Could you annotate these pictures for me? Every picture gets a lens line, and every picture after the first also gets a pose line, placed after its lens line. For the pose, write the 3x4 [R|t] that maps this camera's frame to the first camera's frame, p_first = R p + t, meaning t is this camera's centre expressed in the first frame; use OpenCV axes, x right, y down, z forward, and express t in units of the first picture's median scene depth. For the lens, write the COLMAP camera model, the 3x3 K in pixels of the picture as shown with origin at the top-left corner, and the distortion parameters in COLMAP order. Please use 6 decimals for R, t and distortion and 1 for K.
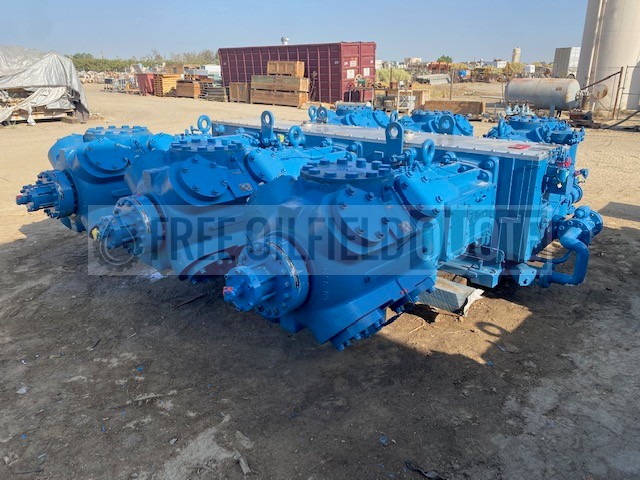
lens RADIAL K [[485.9, 0, 320.1], [0, 485.9, 236.2], [0, 0, 1]] dist [0.028246, -0.024886]
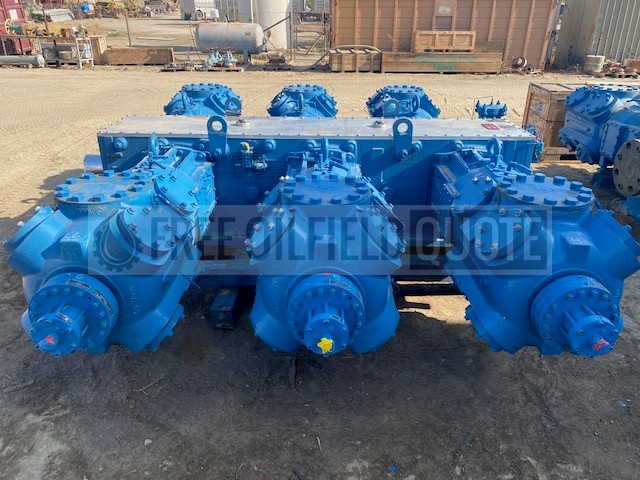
lens RADIAL K [[485.9, 0, 323.6], [0, 485.9, 240.2], [0, 0, 1]] dist [0.028246, -0.024886]
pose [[0.752150, -0.285635, 0.593871, -0.802123], [0.207959, 0.958013, 0.197393, -0.285626], [-0.625318, -0.024968, 0.779970, 0.402577]]
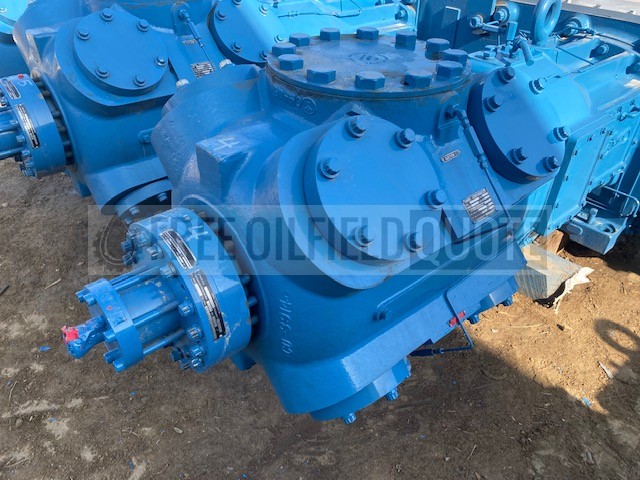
lens RADIAL K [[485.9, 0, 316.2], [0, 485.9, 242.8], [0, 0, 1]] dist [0.028246, -0.024886]
pose [[0.989661, 0.095425, -0.107076, 0.060598], [-0.059776, 0.953049, 0.296856, -0.087883], [0.130376, -0.287386, 0.948900, 0.423379]]
